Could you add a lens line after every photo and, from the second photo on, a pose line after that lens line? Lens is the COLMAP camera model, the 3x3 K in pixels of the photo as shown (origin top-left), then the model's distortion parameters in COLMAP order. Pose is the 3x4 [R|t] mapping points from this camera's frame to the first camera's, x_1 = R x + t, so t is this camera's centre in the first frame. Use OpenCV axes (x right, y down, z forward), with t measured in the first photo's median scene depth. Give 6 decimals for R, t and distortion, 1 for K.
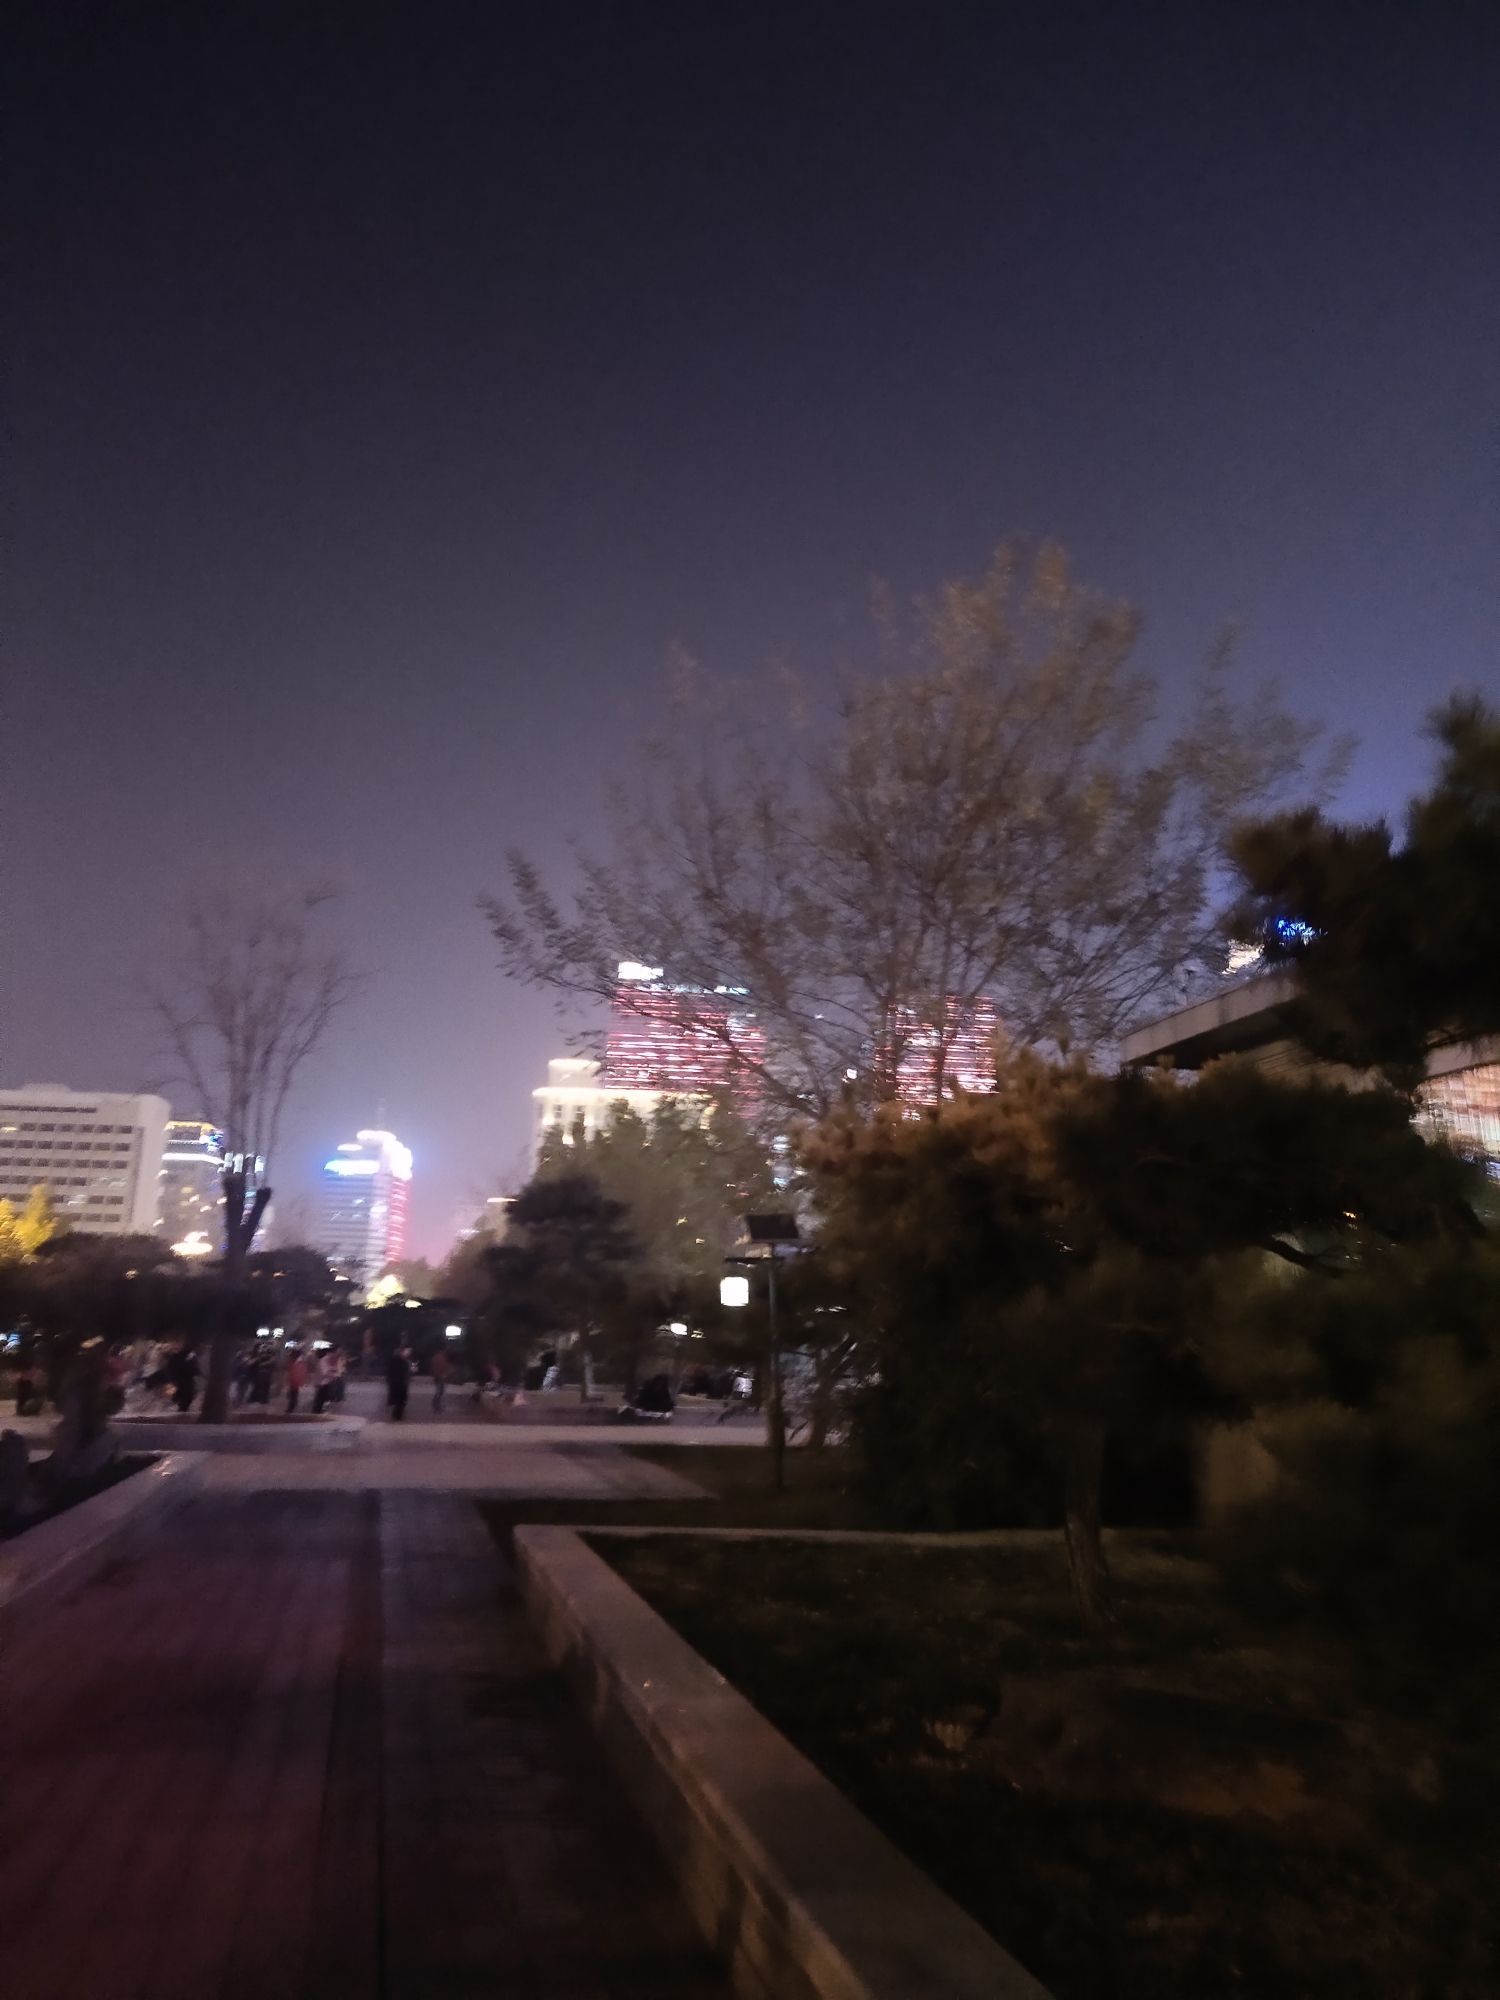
lens RADIAL K [[1446.2, 0, 750.0], [0, 1446.2, 1000.0], [0, 0, 1]] dist [0.117929, -0.156835]
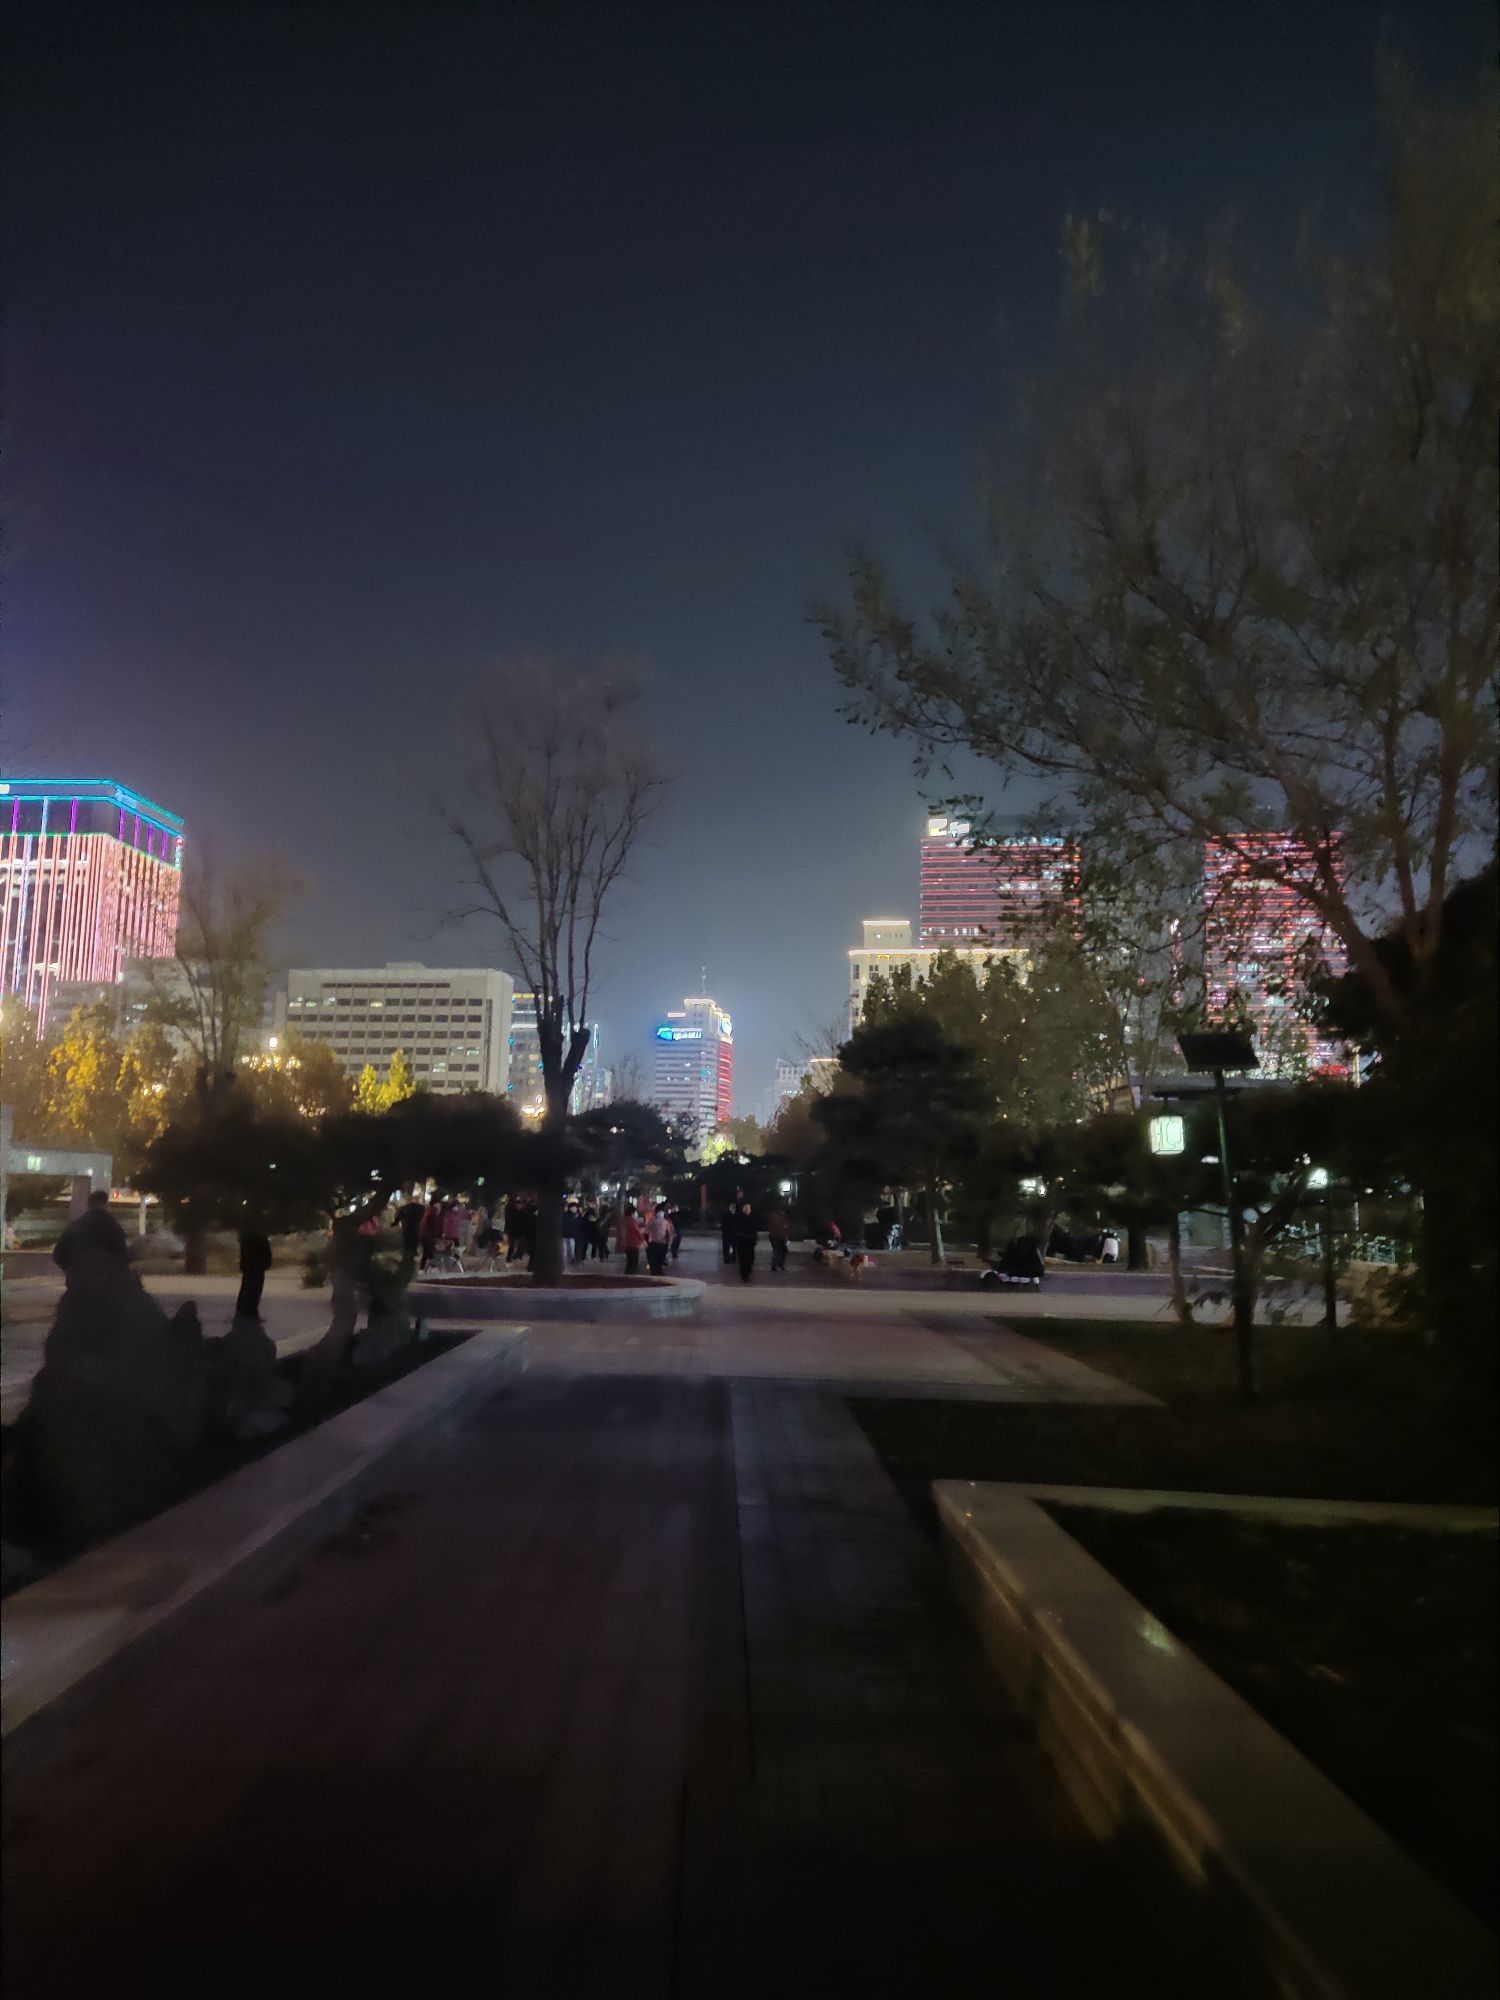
lens RADIAL K [[1446.2, 0, 750.0], [0, 1446.2, 1000.0], [0, 0, 1]] dist [0.117929, -0.156835]
pose [[0.976276, -0.033026, -0.213996, -0.037819], [0.053215, 0.994584, 0.089277, 0.034201], [0.209889, -0.098547, 0.972746, 0.150423]]
